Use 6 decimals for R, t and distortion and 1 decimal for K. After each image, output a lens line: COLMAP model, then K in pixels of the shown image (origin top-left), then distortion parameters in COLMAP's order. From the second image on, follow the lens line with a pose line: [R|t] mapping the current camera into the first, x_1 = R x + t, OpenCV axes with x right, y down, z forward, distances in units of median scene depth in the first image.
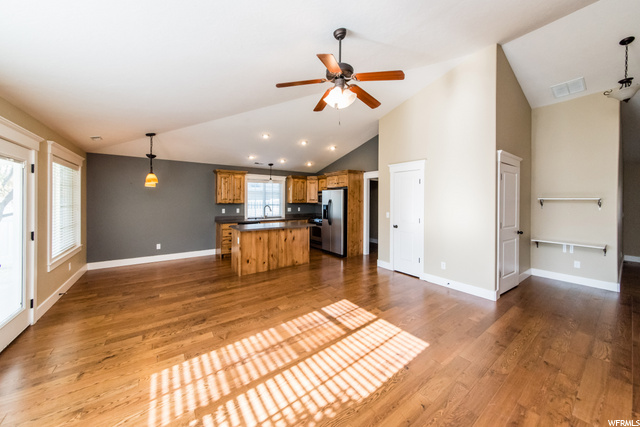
lens RADIAL K [[212.0, 0, 333.1], [0, 212.0, 200.8], [0, 0, 1]] dist [0.000721, 0.000051]
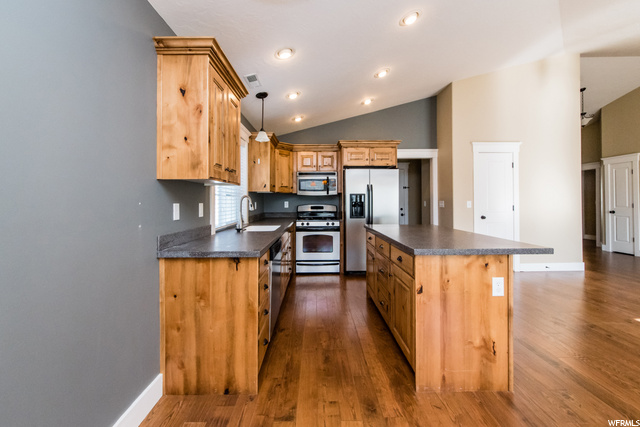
lens RADIAL K [[239.8, 0, 308.0], [0, 239.8, 199.4], [0, 0, 1]] dist [-0.000493, -0.000097]
pose [[0.638651, -0.004298, 0.769485, -0.682364], [0.008160, 0.999966, -0.001188, 0.036739], [-0.769453, 0.007038, 0.638664, 0.730410]]
